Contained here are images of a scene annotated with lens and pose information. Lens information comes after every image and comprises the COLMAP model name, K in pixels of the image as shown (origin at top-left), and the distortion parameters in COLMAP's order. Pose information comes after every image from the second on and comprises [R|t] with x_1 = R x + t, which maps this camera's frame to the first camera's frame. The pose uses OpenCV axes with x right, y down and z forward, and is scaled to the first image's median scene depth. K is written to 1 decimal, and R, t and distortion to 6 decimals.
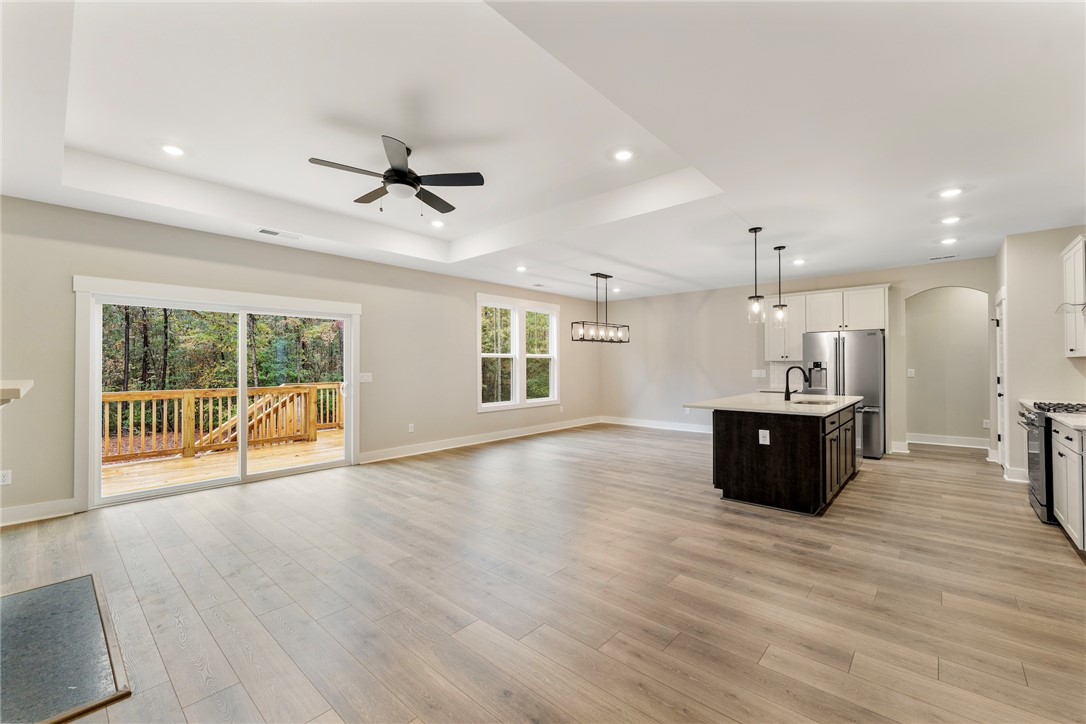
lens RADIAL K [[434.6, 0, 543.0], [0, 434.6, 362.0], [0, 0, 1]] dist [0.002000, 0.000097]
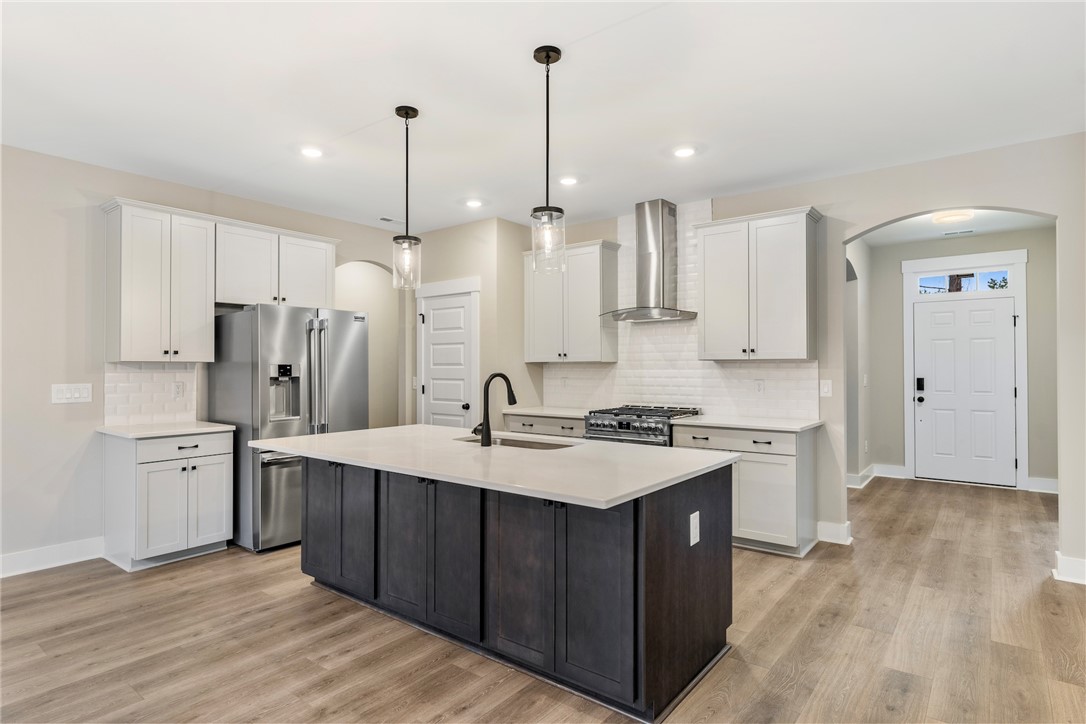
lens RADIAL K [[593.4, 0, 543.0], [0, 593.4, 362.0], [0, 0, 1]] dist [-0.000708, -0.000157]
pose [[-0.064354, 0.014337, 0.997824, -0.085123], [-0.003971, 0.999885, -0.014622, 0.007654], [-0.997919, -0.004903, -0.064289, 0.990512]]
